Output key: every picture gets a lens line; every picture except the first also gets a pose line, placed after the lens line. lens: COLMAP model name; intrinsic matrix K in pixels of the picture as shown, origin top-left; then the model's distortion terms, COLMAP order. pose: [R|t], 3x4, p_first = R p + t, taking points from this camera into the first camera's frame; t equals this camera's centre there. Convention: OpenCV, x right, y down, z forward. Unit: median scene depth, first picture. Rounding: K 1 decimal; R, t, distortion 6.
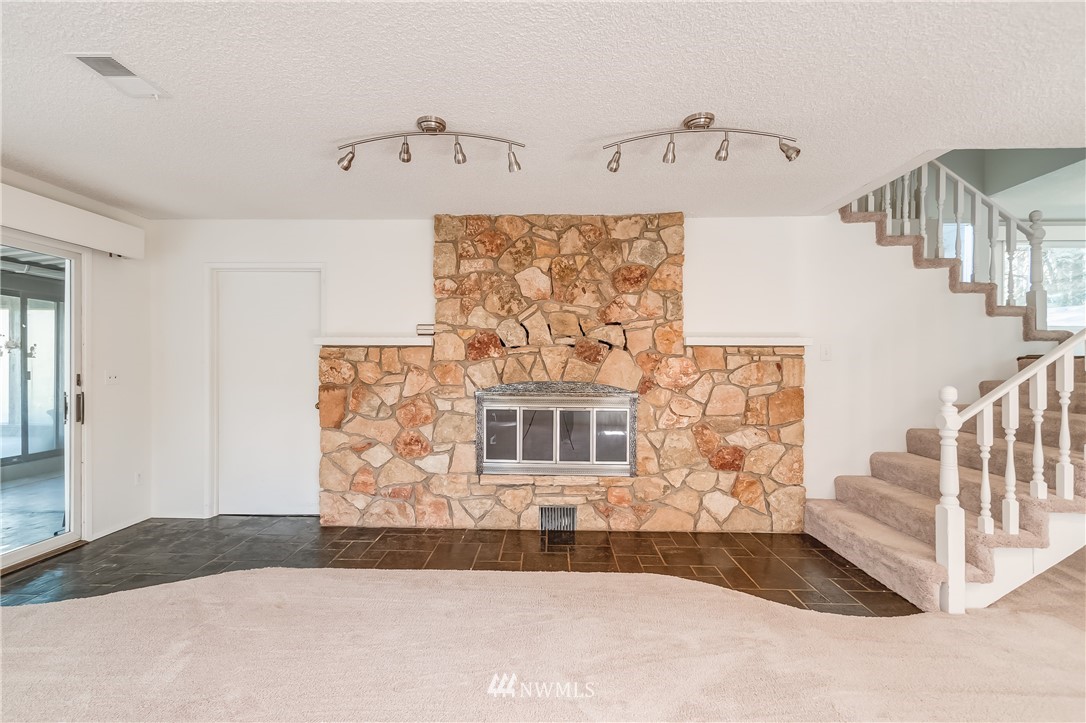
lens RADIAL K [[472.9, 0, 543.0], [0, 472.9, 362.7], [0, 0, 1]] dist [0.004048, -0.001895]
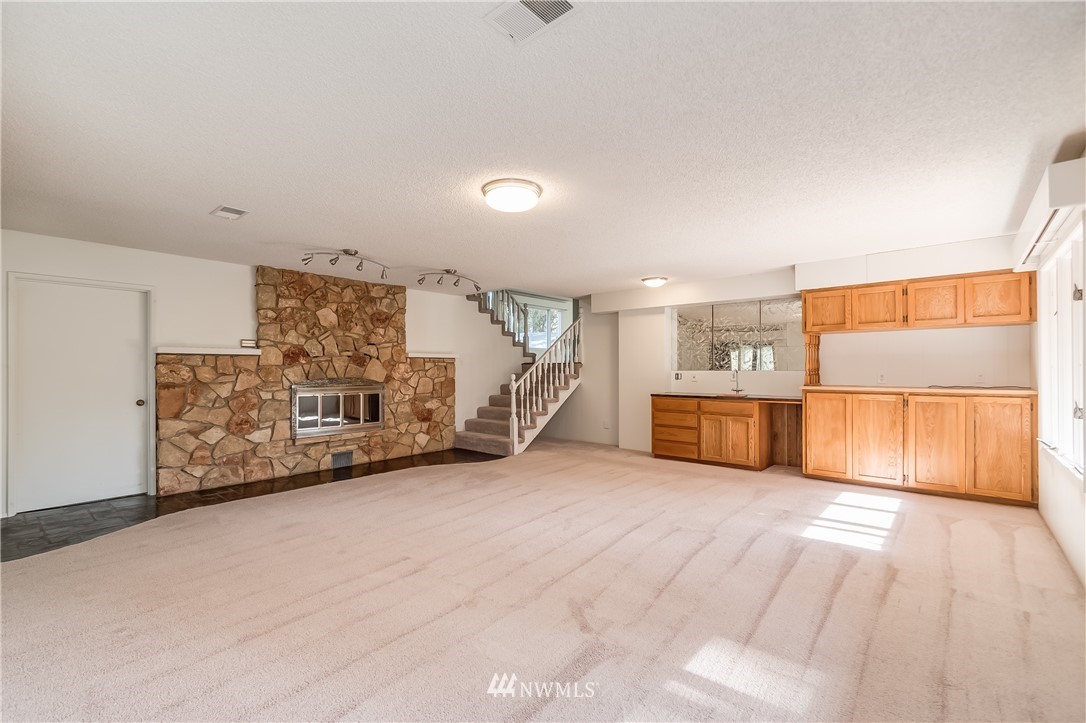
lens RADIAL K [[472.9, 0, 540.5], [0, 472.9, 364.9], [0, 0, 1]] dist [0.004048, -0.001895]
pose [[0.623668, -0.000012, 0.781689, -0.836194], [0.004687, 0.999982, -0.003724, 0.003766], [-0.781675, 0.005986, 0.623657, -0.588951]]
